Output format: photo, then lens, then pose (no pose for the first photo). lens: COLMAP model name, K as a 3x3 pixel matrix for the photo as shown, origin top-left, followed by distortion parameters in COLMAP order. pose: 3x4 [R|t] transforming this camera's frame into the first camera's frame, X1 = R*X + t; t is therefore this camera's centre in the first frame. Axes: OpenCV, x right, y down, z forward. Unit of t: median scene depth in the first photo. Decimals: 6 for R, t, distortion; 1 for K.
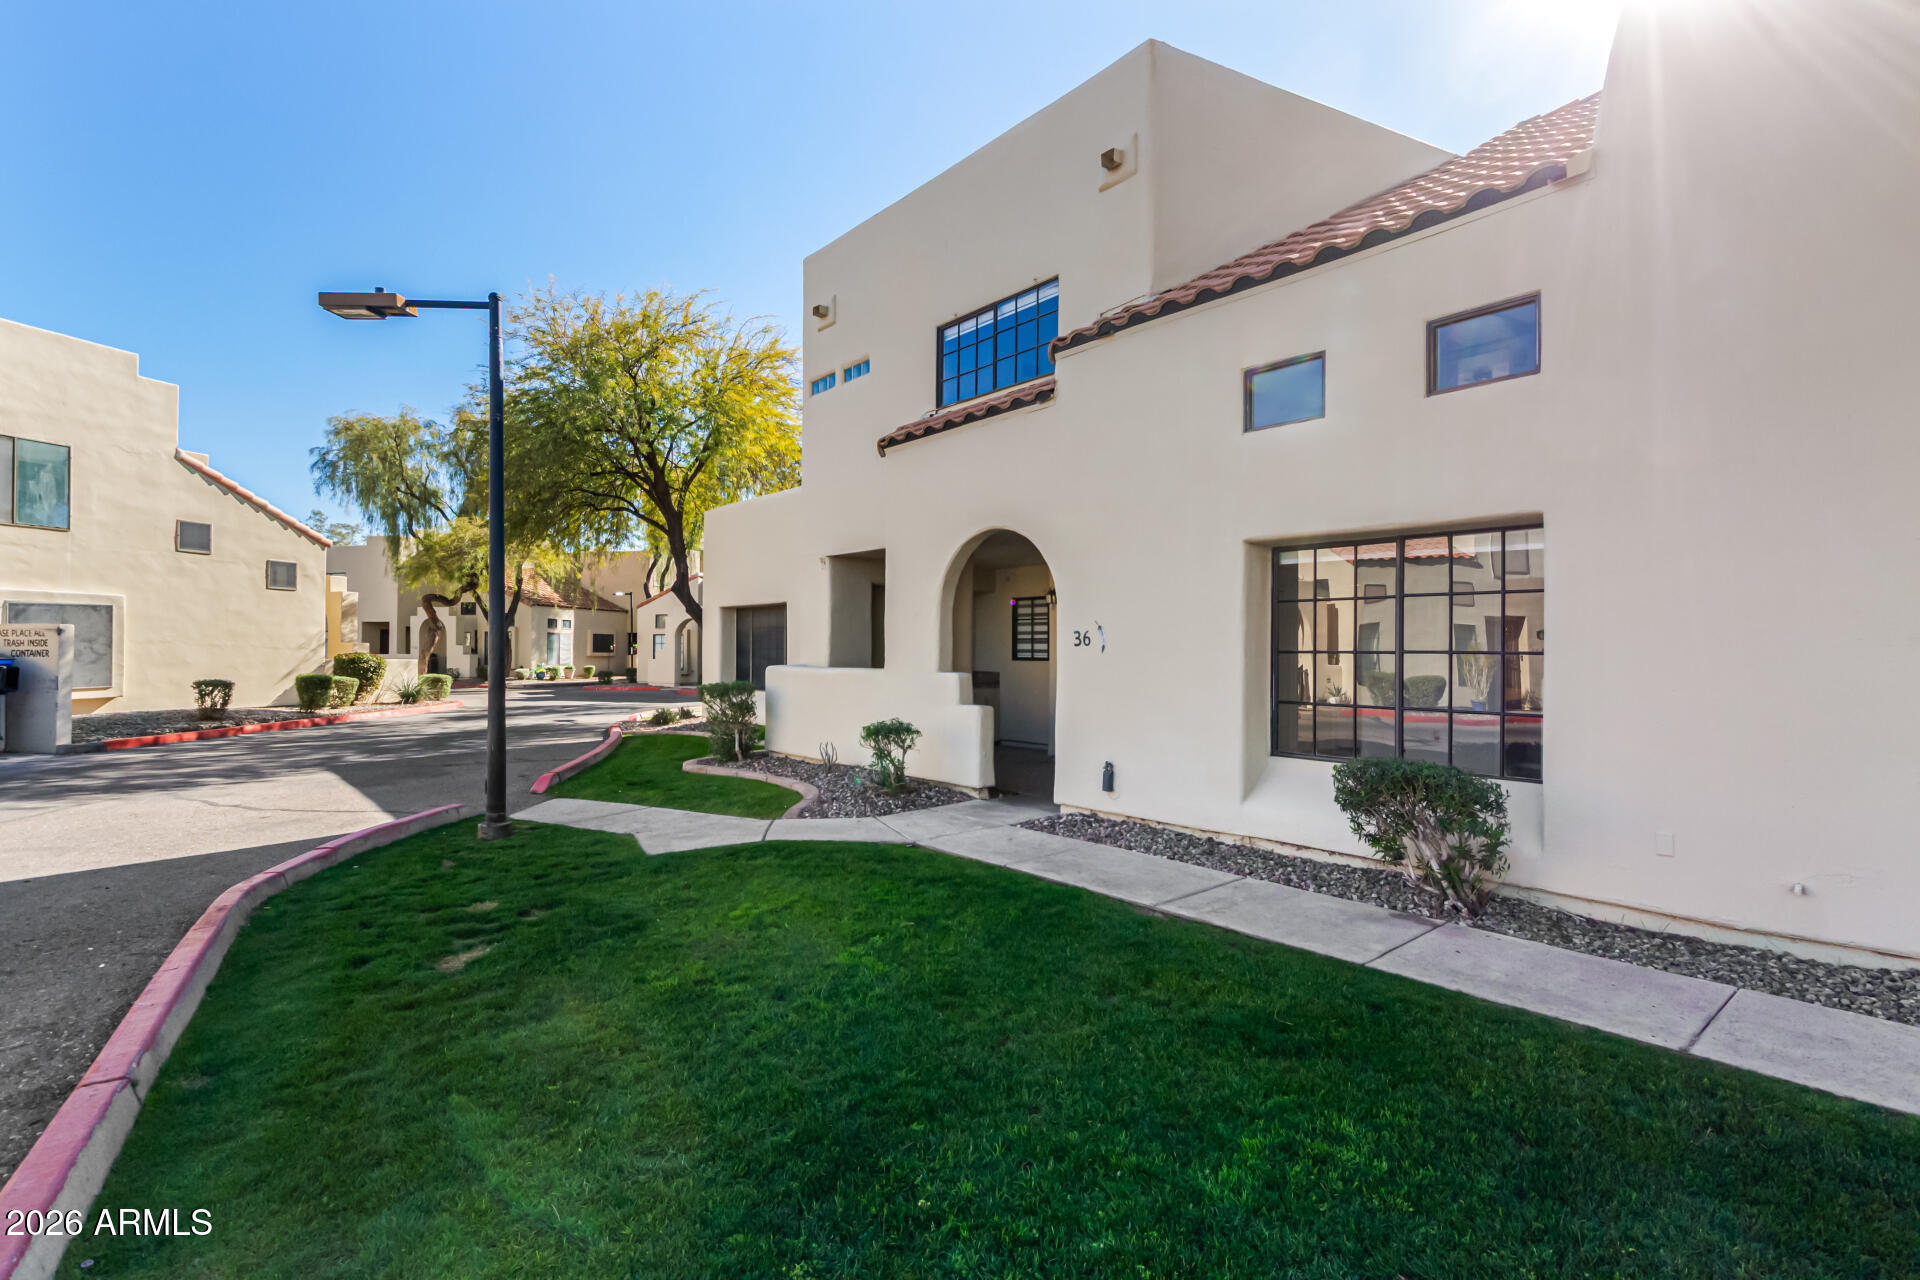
lens RADIAL K [[937.4, 0, 960.0], [0, 937.4, 640.0], [0, 0, 1]] dist [0.000135, -0.000229]
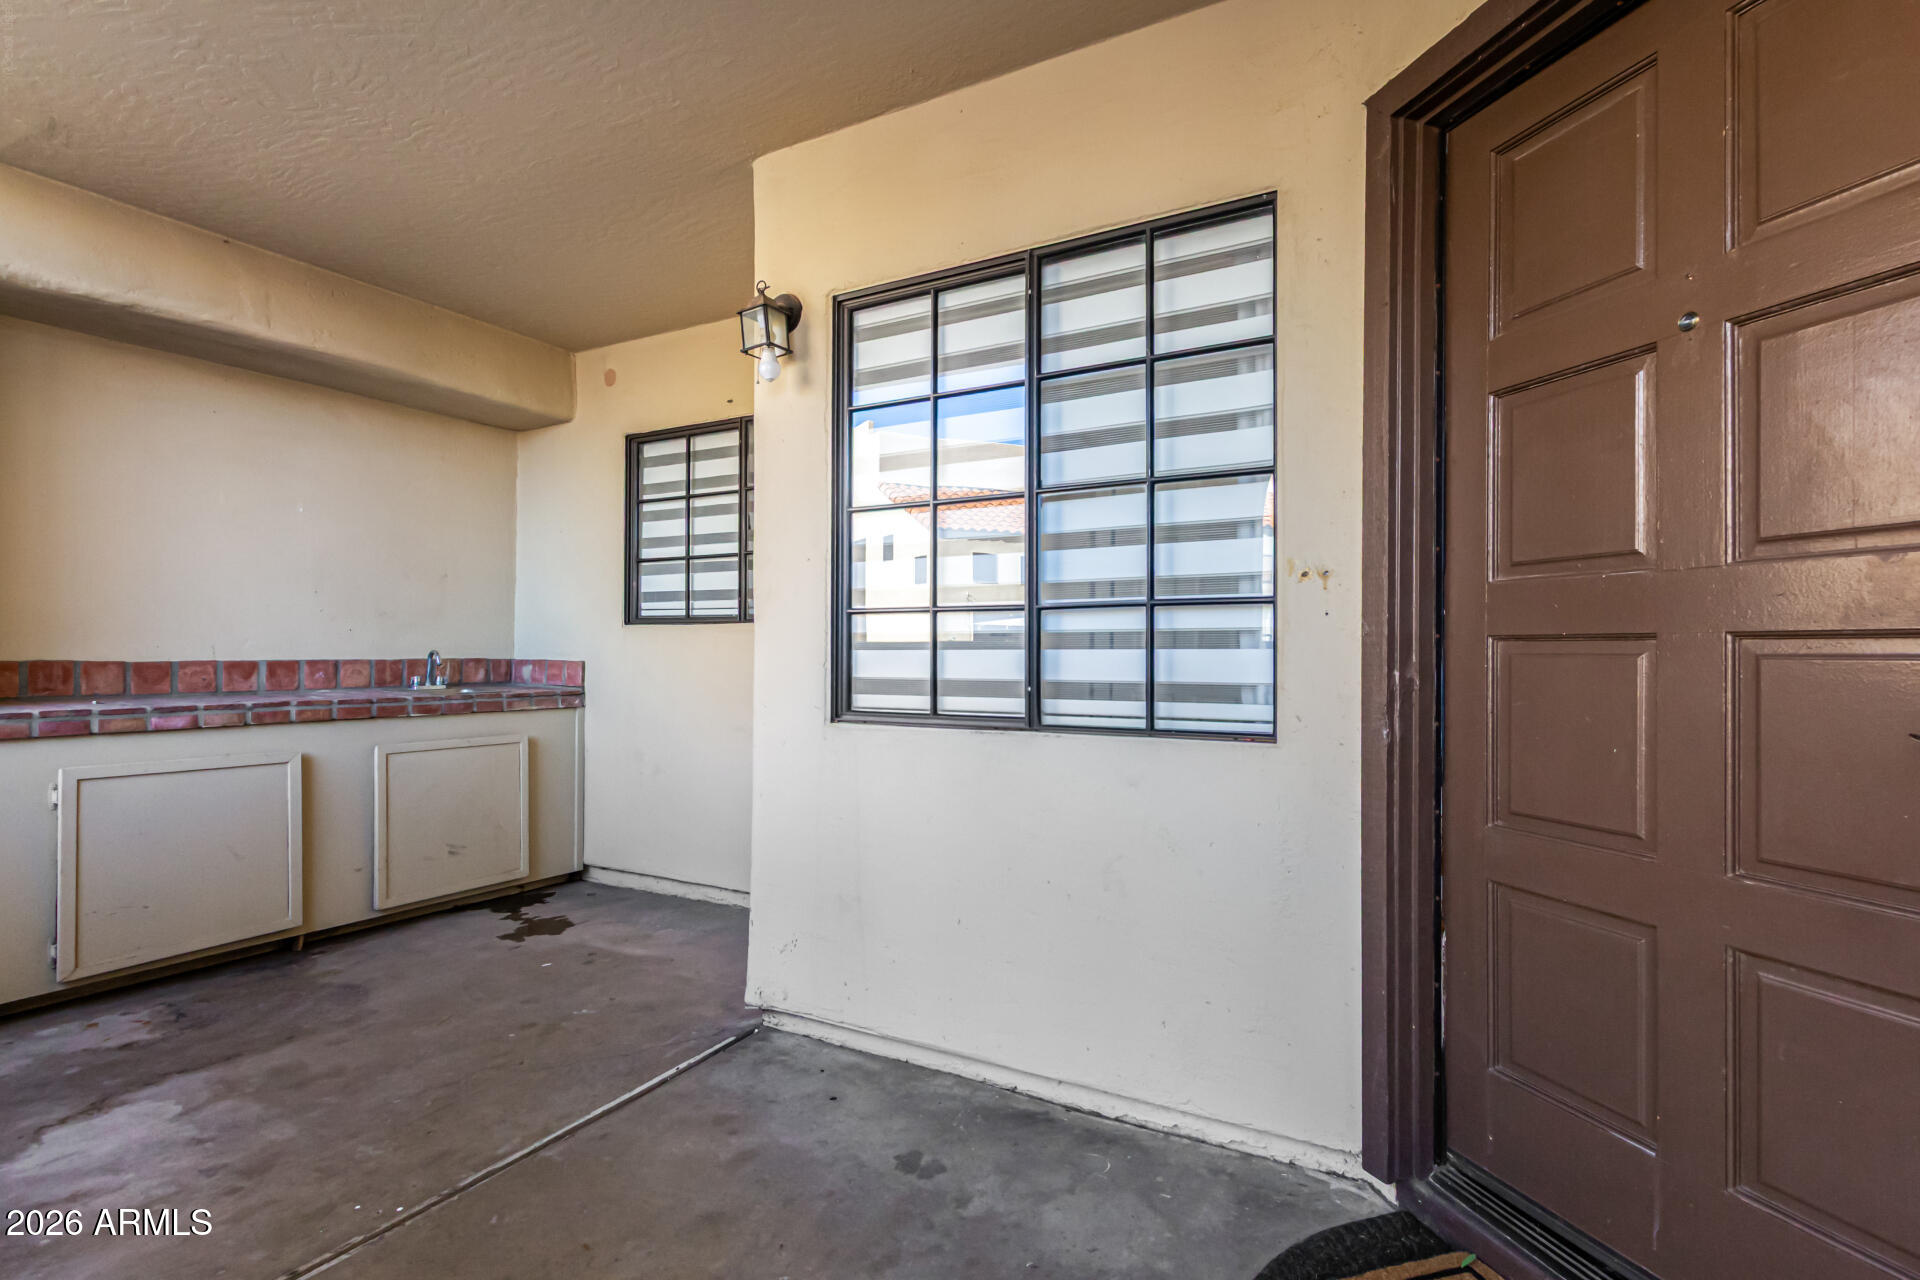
lens RADIAL K [[937.4, 0, 960.0], [0, 937.4, 640.0], [0, 0, 1]] dist [0.000135, -0.000229]
pose [[0.936752, 0.001218, 0.349992, 0.088473], [-0.001824, 0.999997, 0.001400, 0.045373], [-0.349989, -0.001950, 0.936752, 1.130080]]
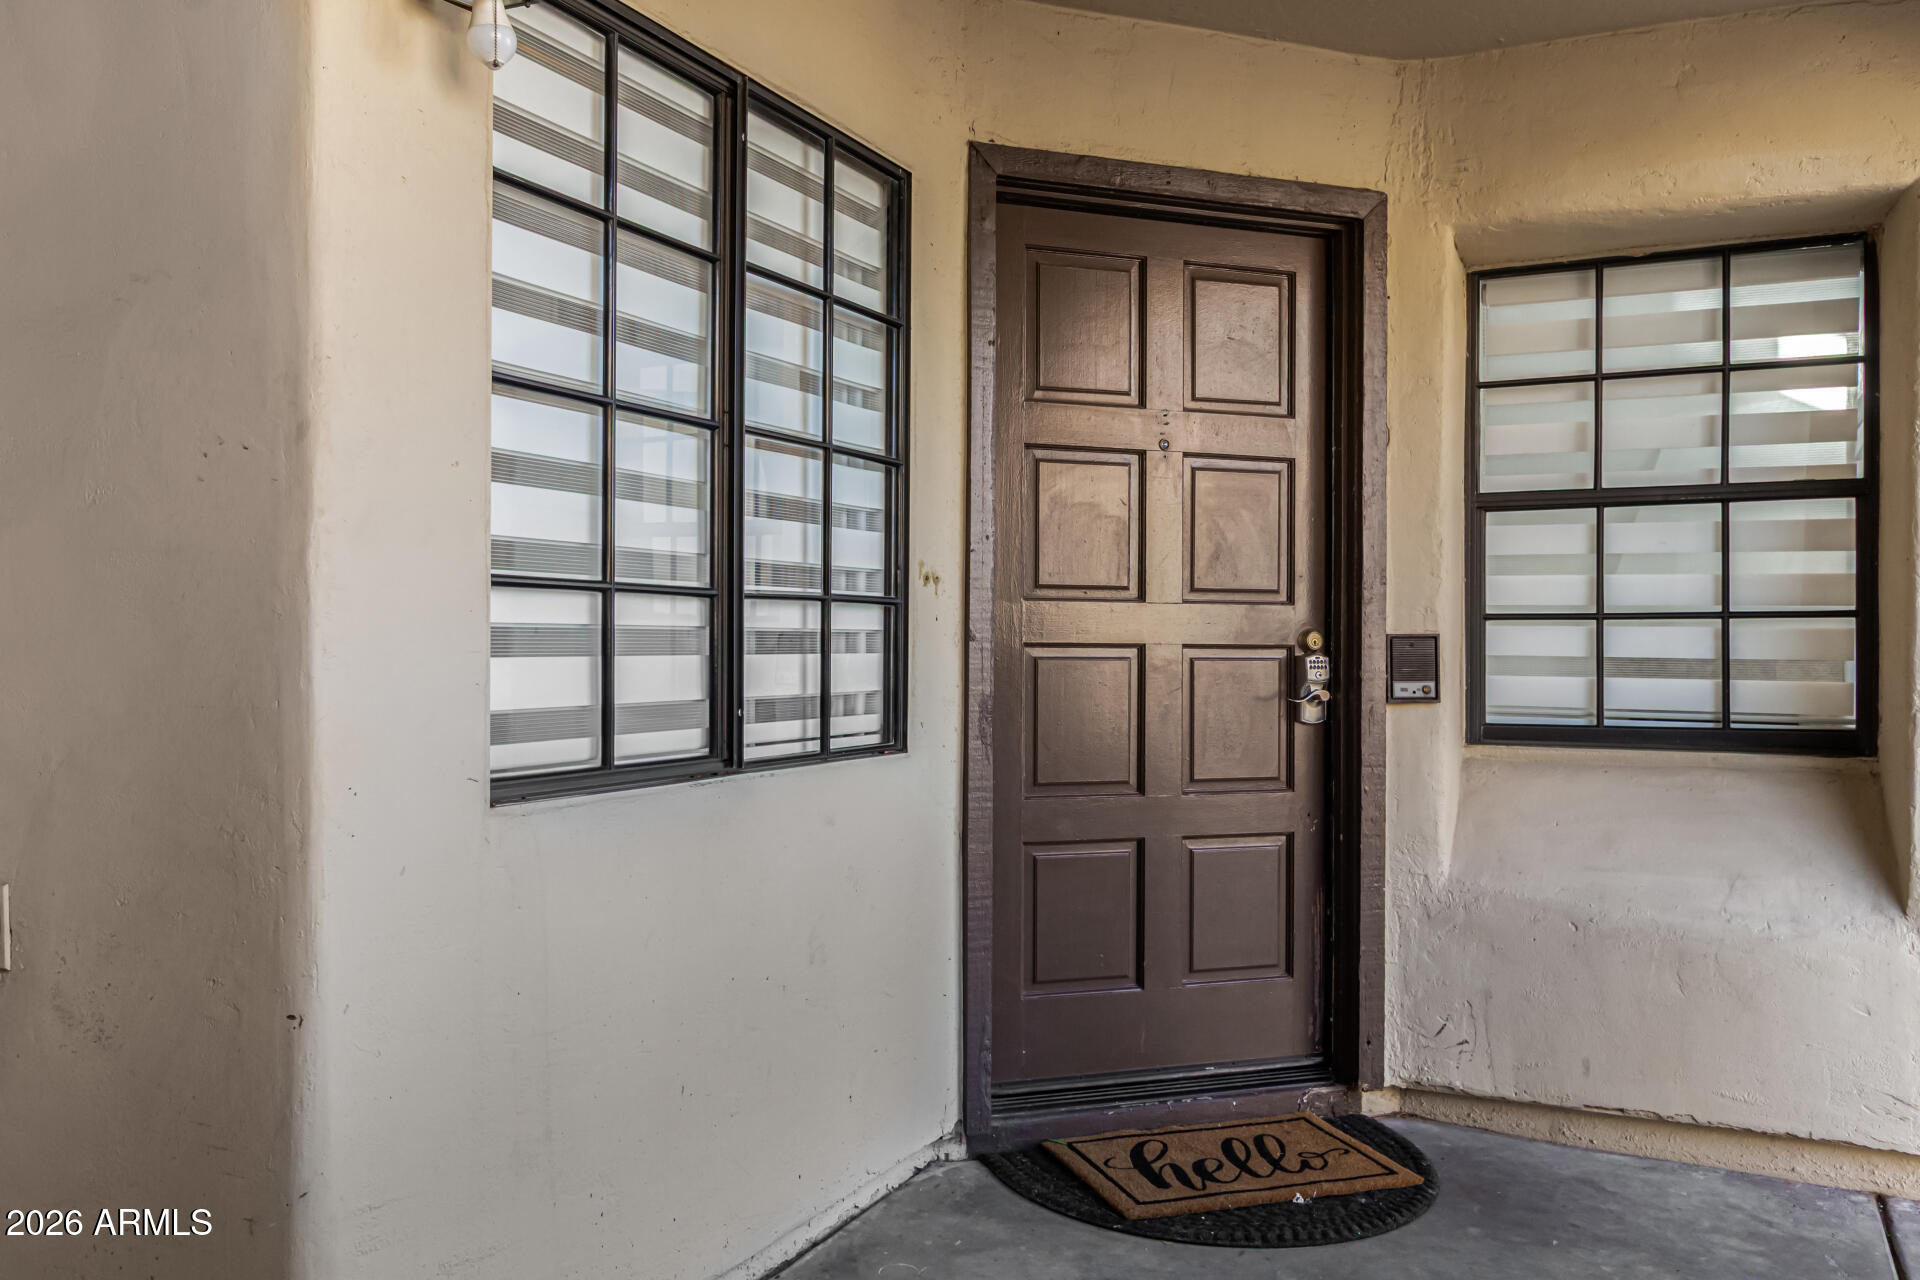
lens RADIAL K [[1526.2, 0, 960.0], [0, 1526.2, 640.0], [0, 0, 1]] dist [0.035858, 0.005779]
pose [[-0.418757, -0.000771, 0.908098, -0.115749], [-0.016819, 0.999835, -0.006907, 0.047058], [-0.907942, -0.018166, -0.418701, 1.503228]]
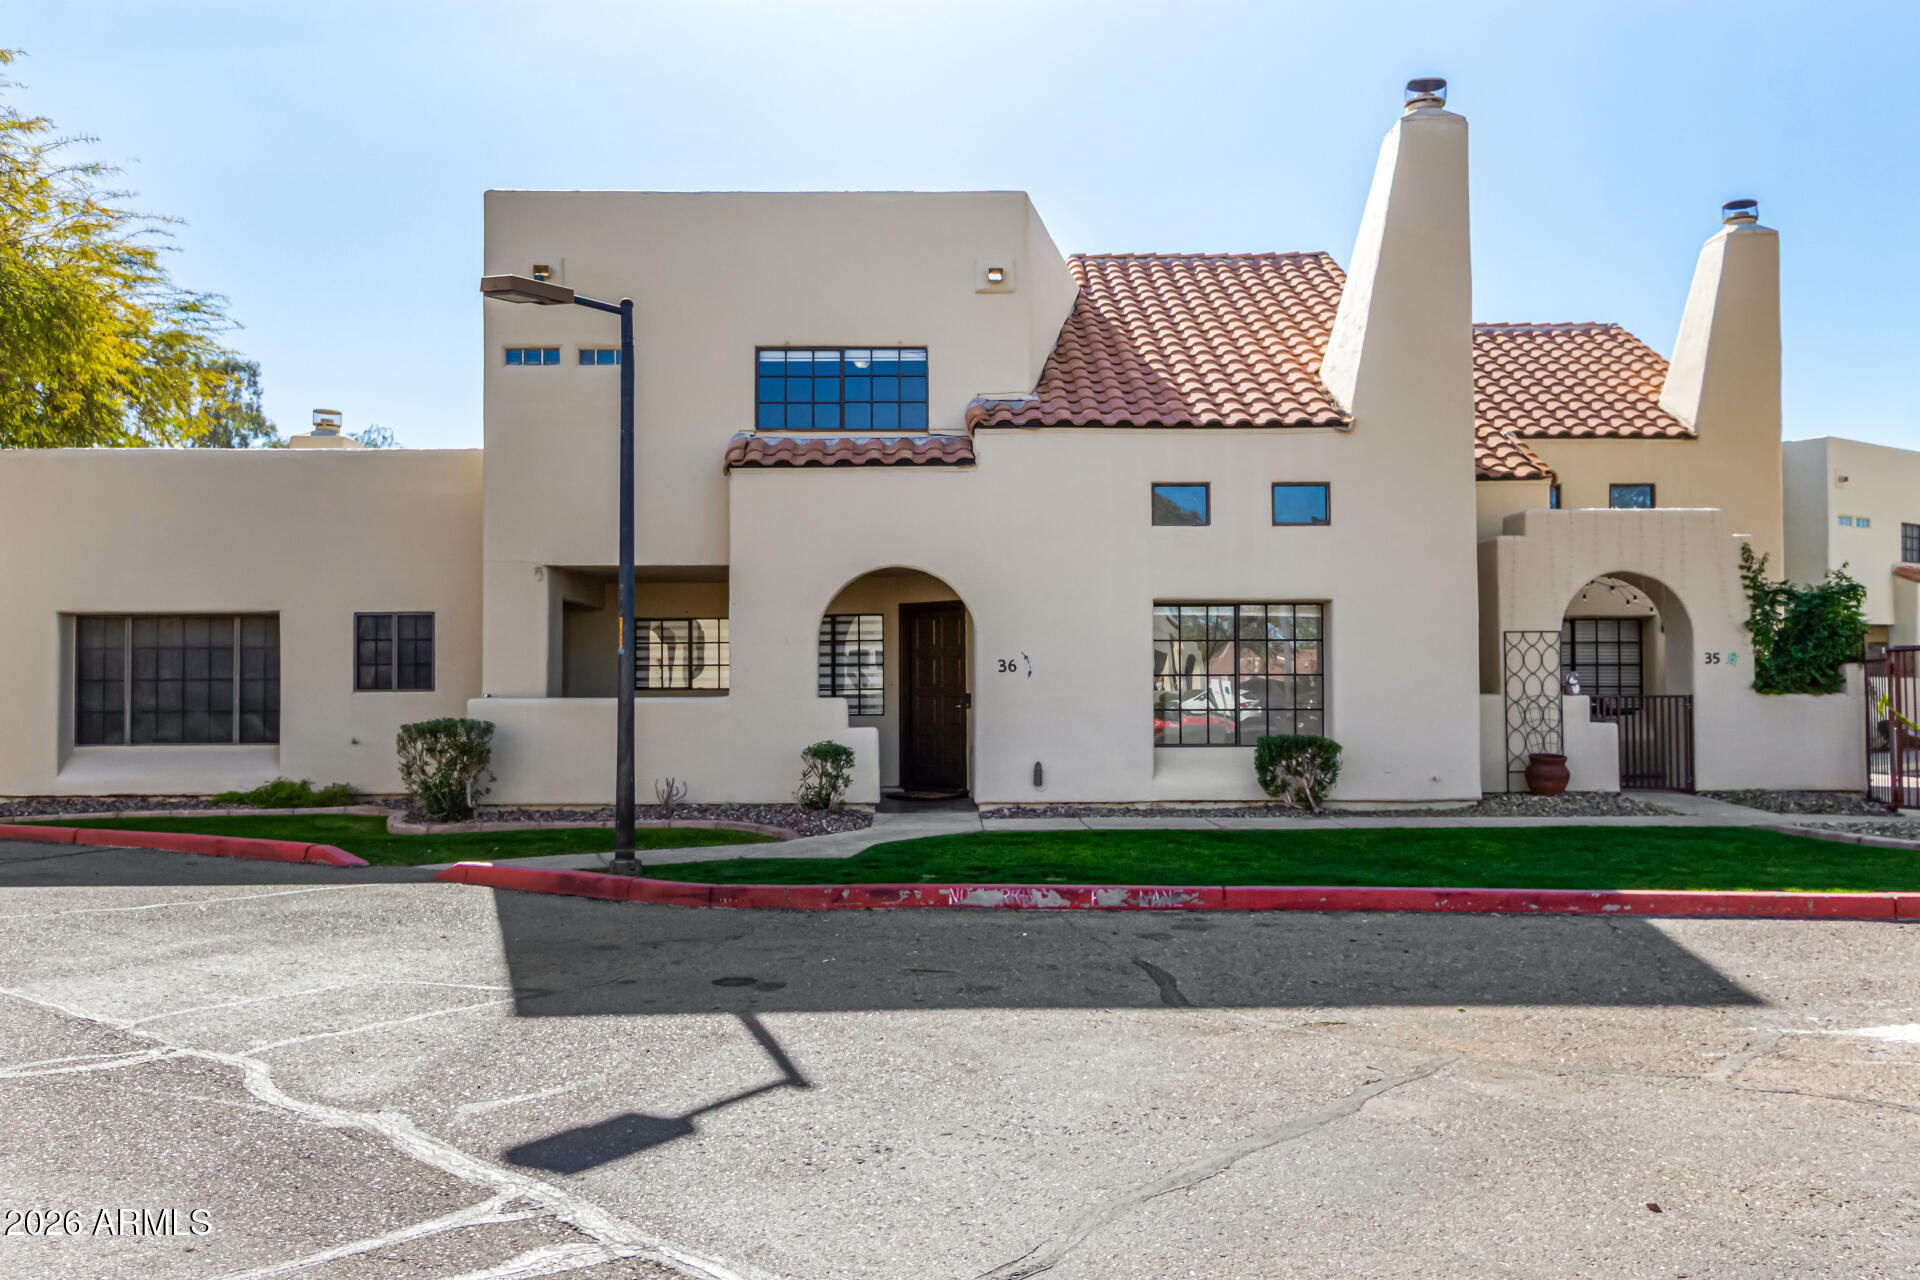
lens RADIAL K [[1526.2, 0, 960.0], [0, 1526.2, 640.0], [0, 0, 1]] dist [0.035858, 0.005779]
pose [[0.632585, 0.018113, 0.774279, -1.479227], [-0.003102, 0.999778, -0.020854, 0.006747], [-0.774485, 0.010791, 0.632500, -0.229370]]
